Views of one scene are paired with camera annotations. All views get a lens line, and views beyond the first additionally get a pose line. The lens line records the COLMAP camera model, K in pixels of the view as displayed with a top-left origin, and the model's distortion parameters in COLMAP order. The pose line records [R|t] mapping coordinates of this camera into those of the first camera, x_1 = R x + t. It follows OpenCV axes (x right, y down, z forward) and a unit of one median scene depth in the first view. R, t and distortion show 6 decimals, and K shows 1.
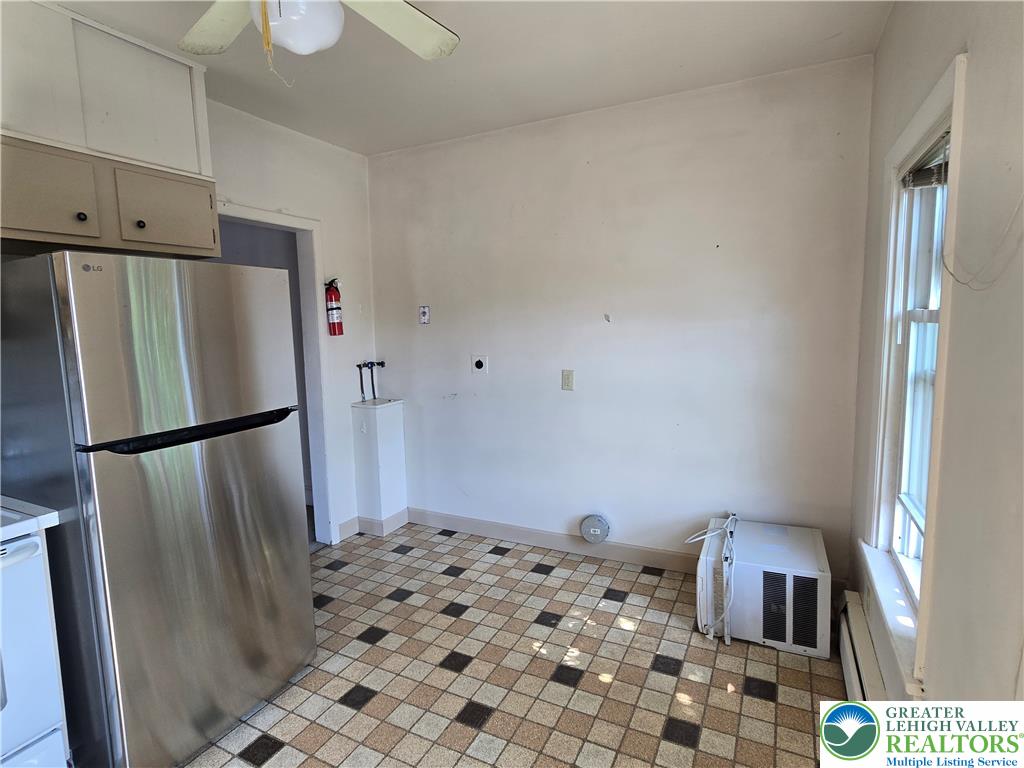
lens RADIAL K [[539.0, 0, 504.7], [0, 539.0, 378.8], [0, 0, 1]] dist [-0.000846, -0.000383]
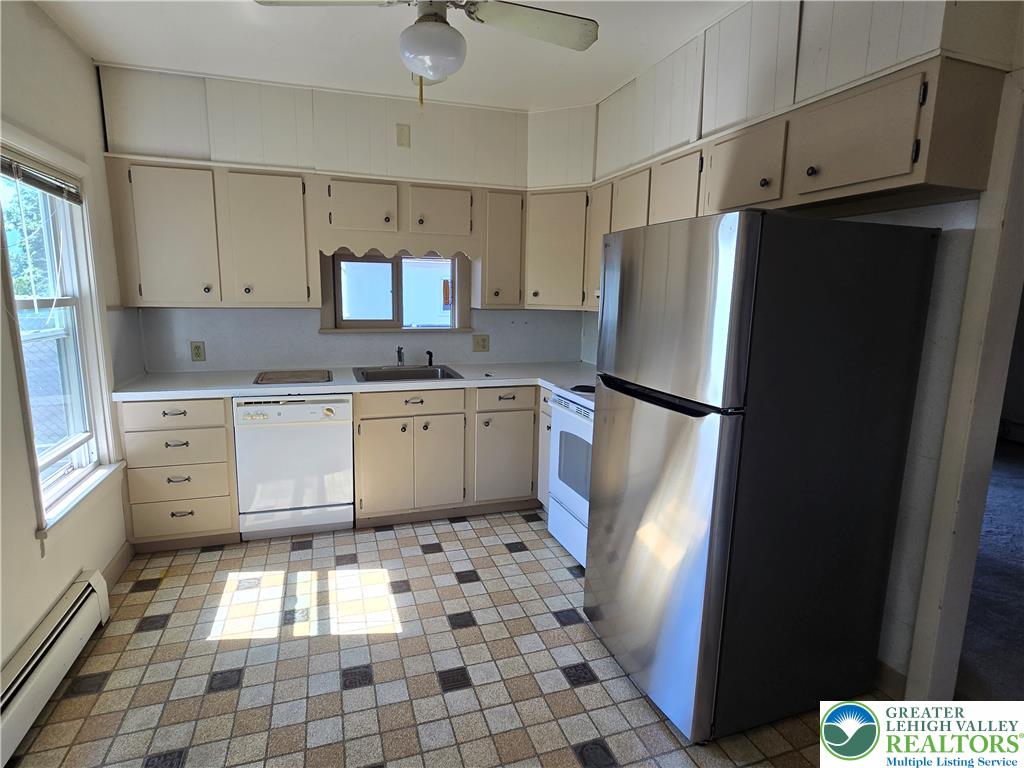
lens RADIAL K [[539.0, 0, 504.6], [0, 539.0, 386.0], [0, 0, 1]] dist [-0.000846, -0.000383]
pose [[-0.700245, 0.139970, -0.700047, 0.356137], [-0.075388, 0.960610, 0.267478, -0.172314], [0.709911, 0.240075, -0.662111, 1.493395]]
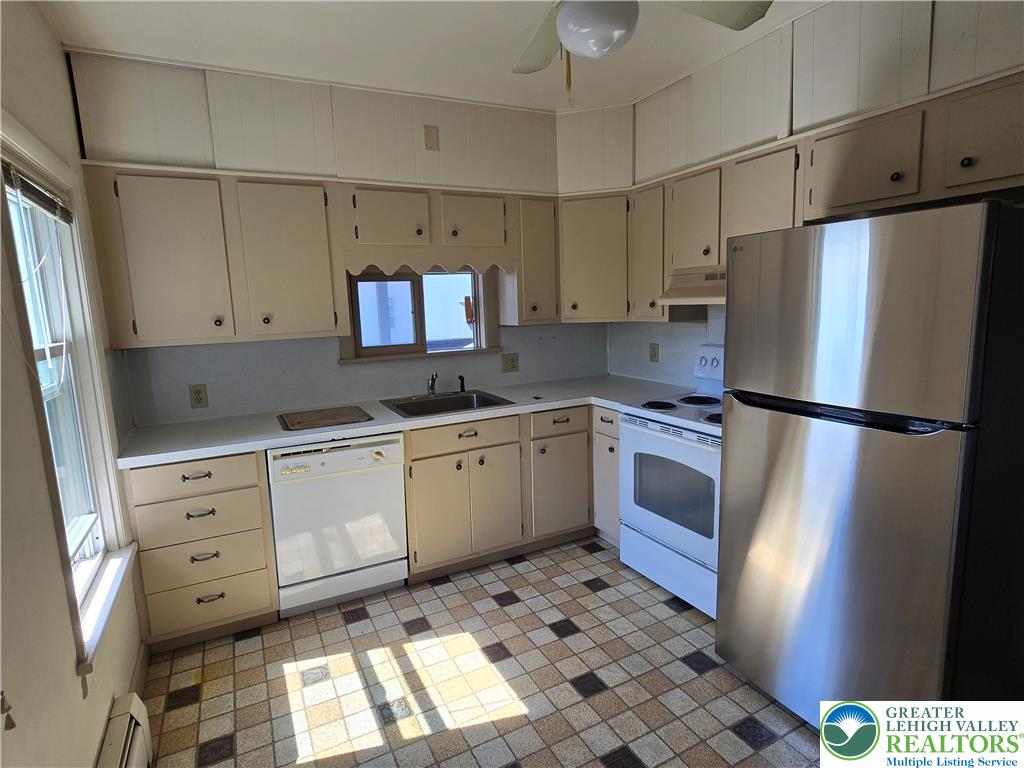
lens RADIAL K [[539.0, 0, 510.7], [0, 539.0, 385.3], [0, 0, 1]] dist [-0.000846, -0.000383]
pose [[-0.580729, 0.172198, -0.795677, 0.431709], [-0.038223, 0.970529, 0.237936, -0.156398], [0.813199, 0.168589, -0.557032, 1.250488]]
